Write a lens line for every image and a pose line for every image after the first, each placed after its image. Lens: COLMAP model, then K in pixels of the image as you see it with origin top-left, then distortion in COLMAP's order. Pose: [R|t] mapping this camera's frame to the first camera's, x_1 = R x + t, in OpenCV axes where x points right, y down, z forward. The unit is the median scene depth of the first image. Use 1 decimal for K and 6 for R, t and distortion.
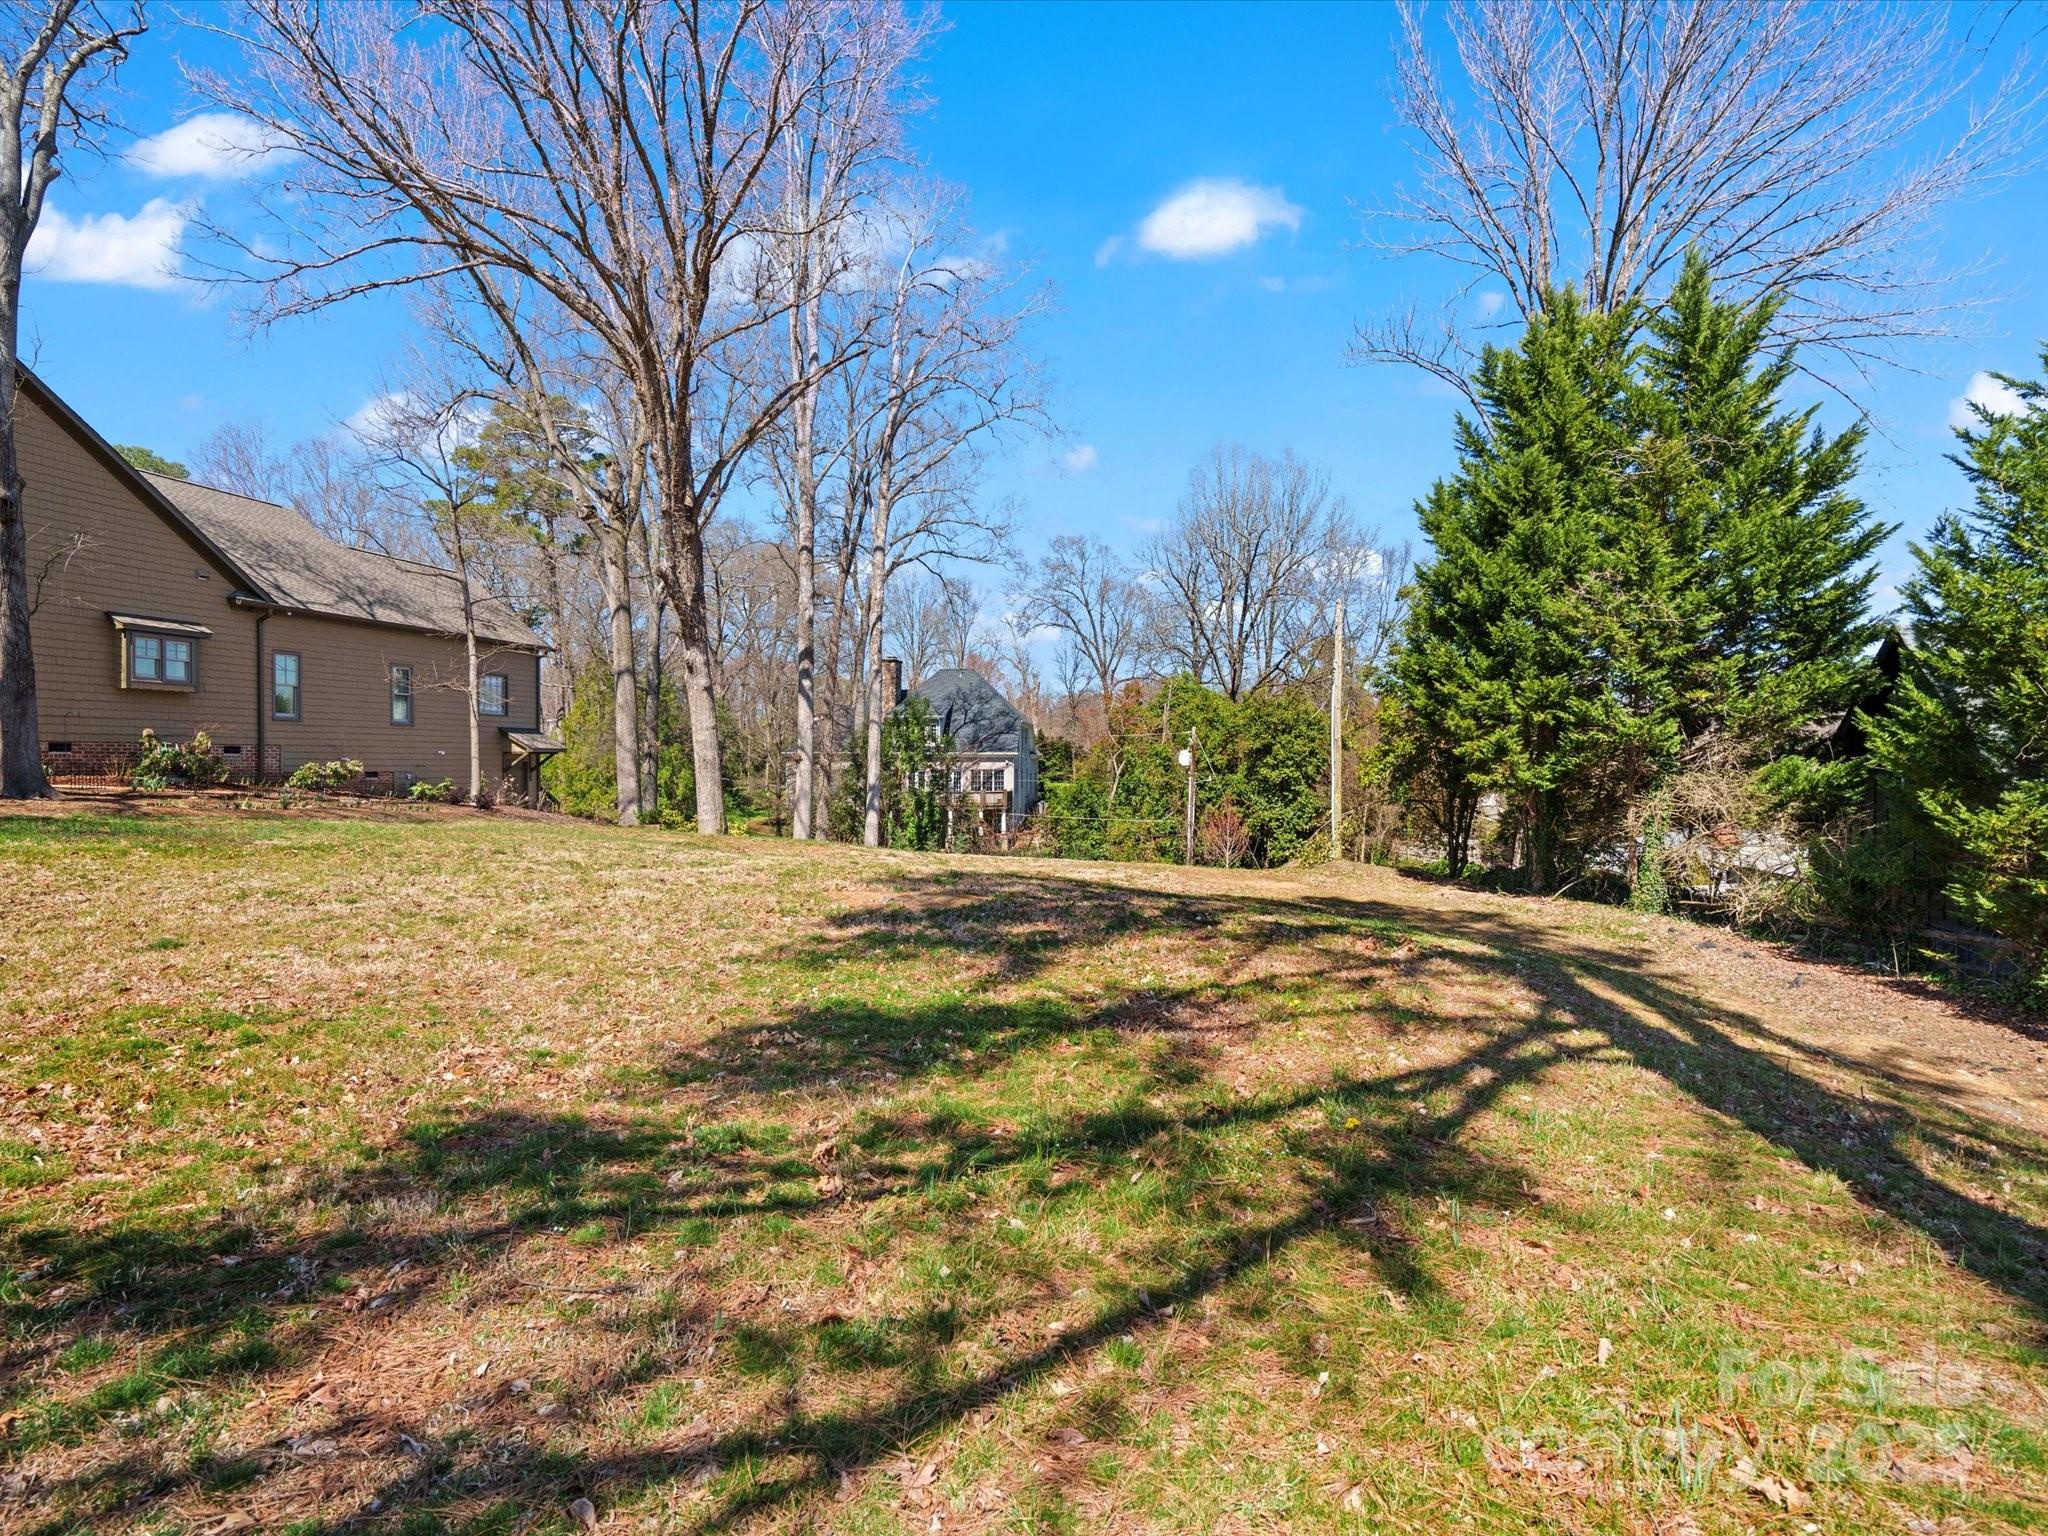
lens RADIAL K [[1046.1, 0, 1024.0], [0, 1046.1, 768.0], [0, 0, 1]] dist [-0.005675, -0.000271]
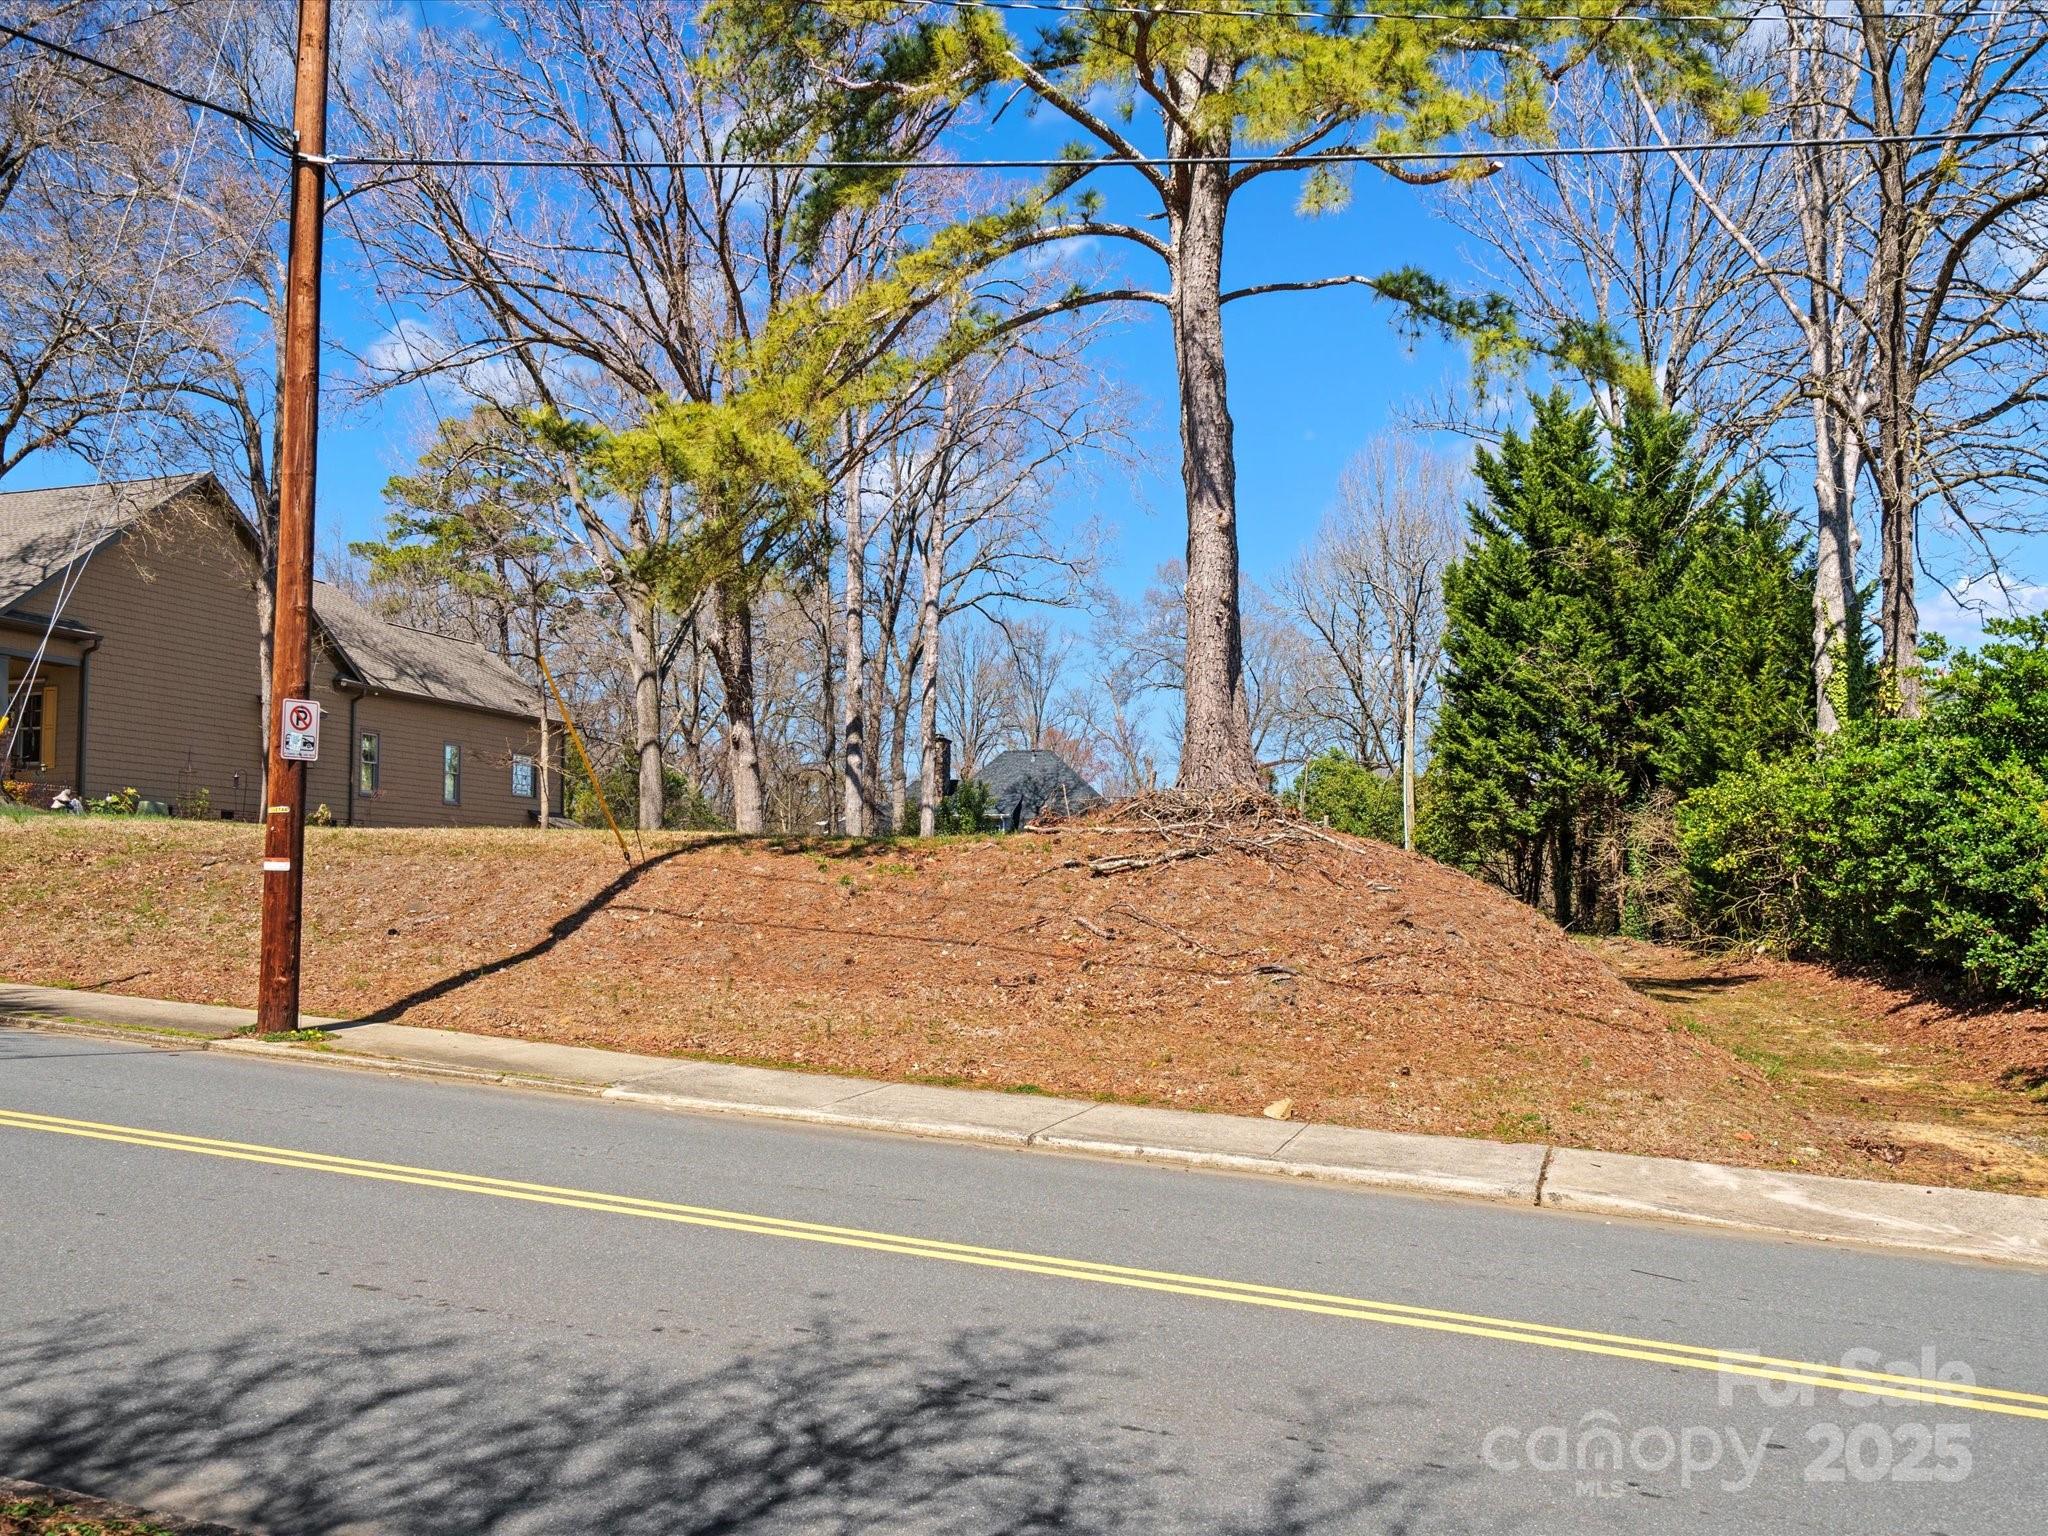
lens RADIAL K [[1845.0, 0, 1024.0], [0, 1845.0, 768.0], [0, 0, 1]] dist [0.007155, -0.001020]
pose [[0.997502, -0.011908, -0.069628, 0.035288], [0.005621, 0.995944, -0.089803, 0.050804], [0.070415, 0.089187, 0.993523, -0.415023]]
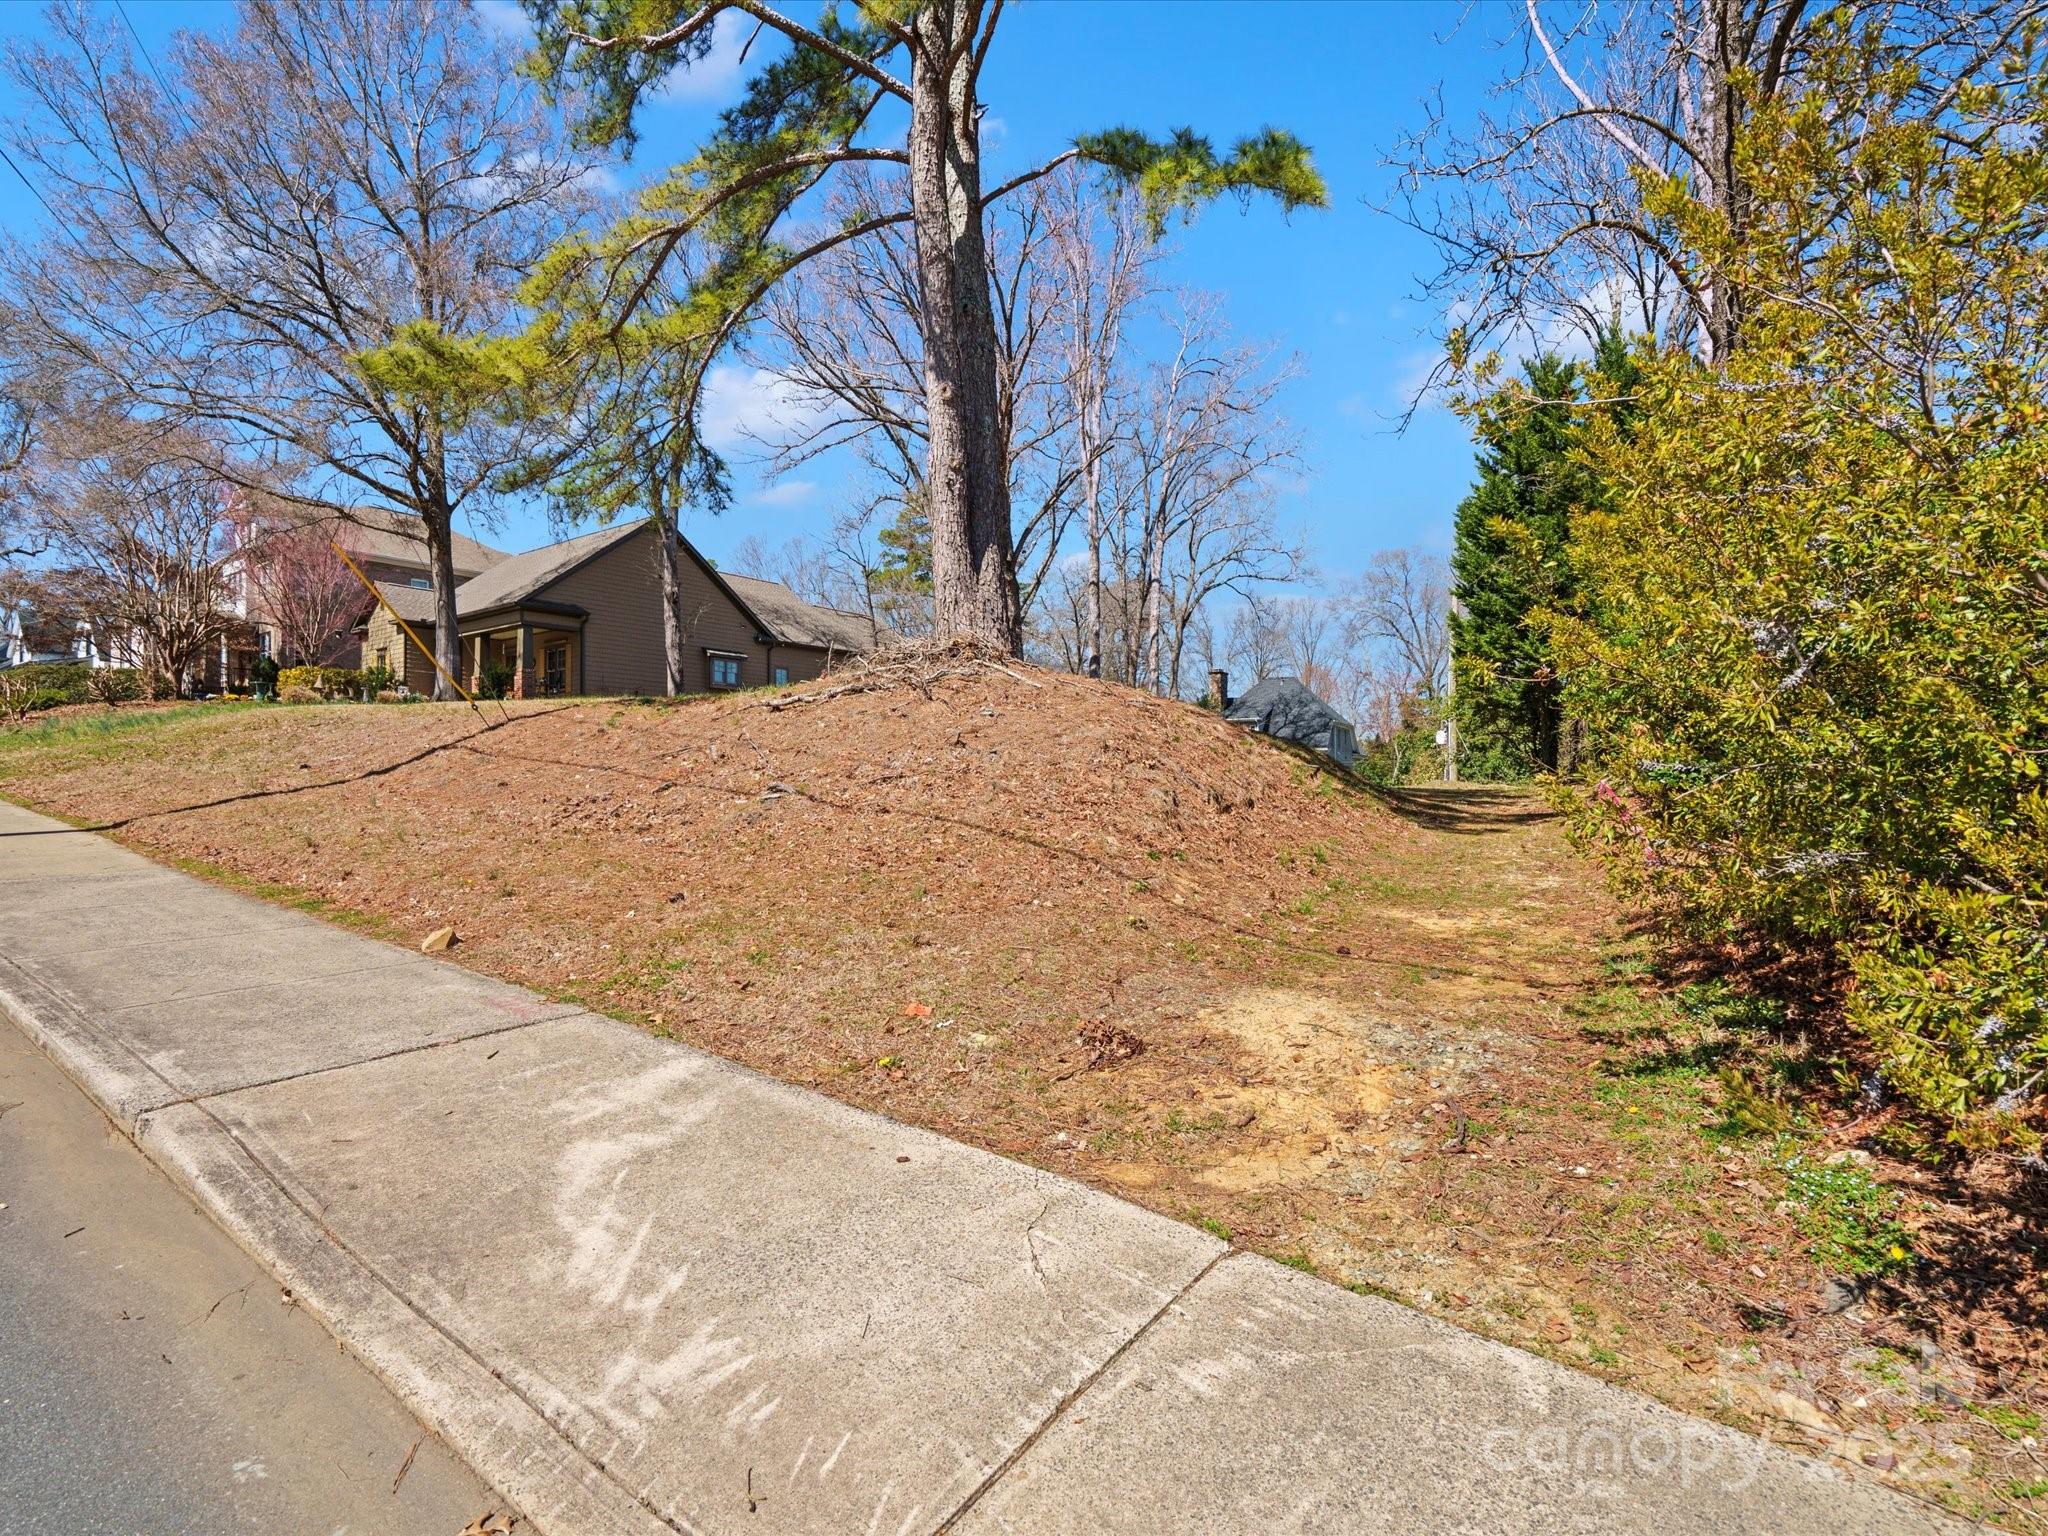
lens RADIAL K [[1046.1, 0, 1024.0], [0, 1046.1, 768.0], [0, 0, 1]] dist [-0.005675, -0.000271]
pose [[0.928421, -0.017393, -0.371123, 0.160486], [0.006465, 0.999509, -0.030671, 0.058582], [0.371474, 0.026076, 0.928077, -0.239598]]
